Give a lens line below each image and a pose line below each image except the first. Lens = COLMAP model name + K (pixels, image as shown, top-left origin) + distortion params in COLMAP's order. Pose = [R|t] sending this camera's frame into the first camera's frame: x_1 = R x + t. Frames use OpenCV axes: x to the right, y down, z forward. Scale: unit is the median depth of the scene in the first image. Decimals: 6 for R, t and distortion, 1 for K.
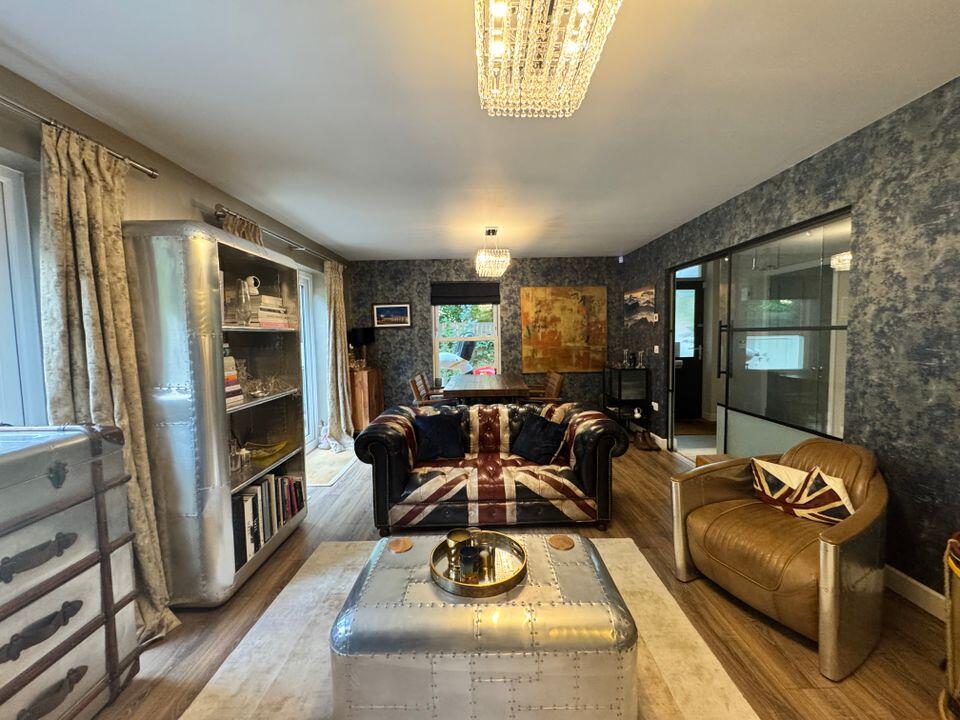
lens RADIAL K [[385.7, 0, 480.7], [0, 385.7, 359.0], [0, 0, 1]] dist [-0.002188, -0.000060]
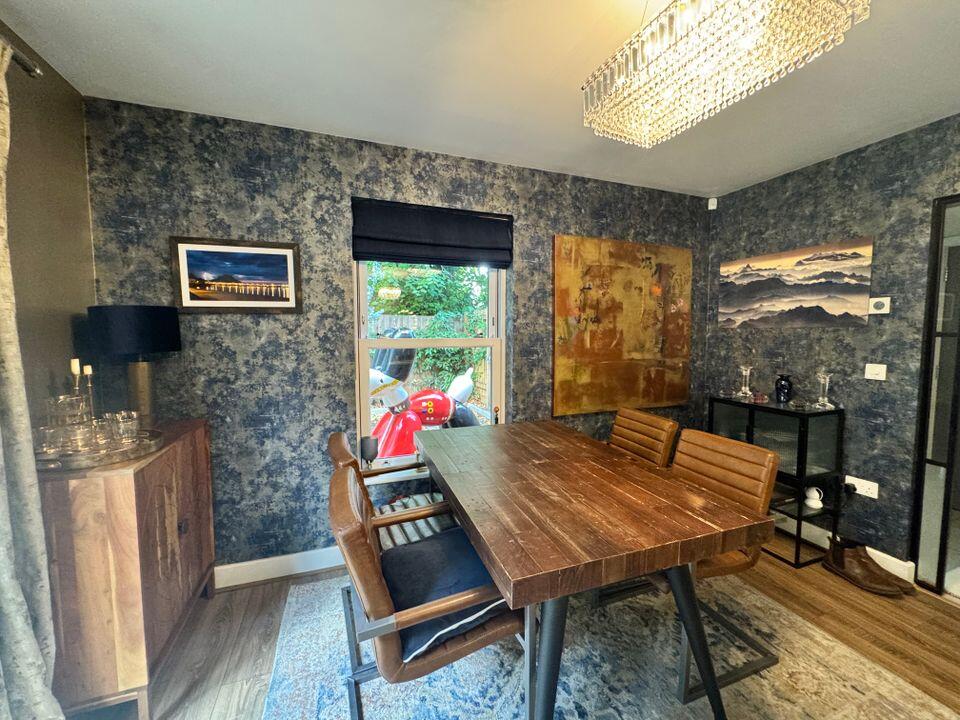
lens RADIAL K [[385.7, 0, 479.9], [0, 385.7, 357.8], [0, 0, 1]] dist [-0.002188, -0.000060]
pose [[0.940653, -0.004168, 0.339344, -0.141386], [0.003681, 0.999991, 0.002079, -0.037150], [-0.339350, -0.000706, 0.940660, 0.586388]]
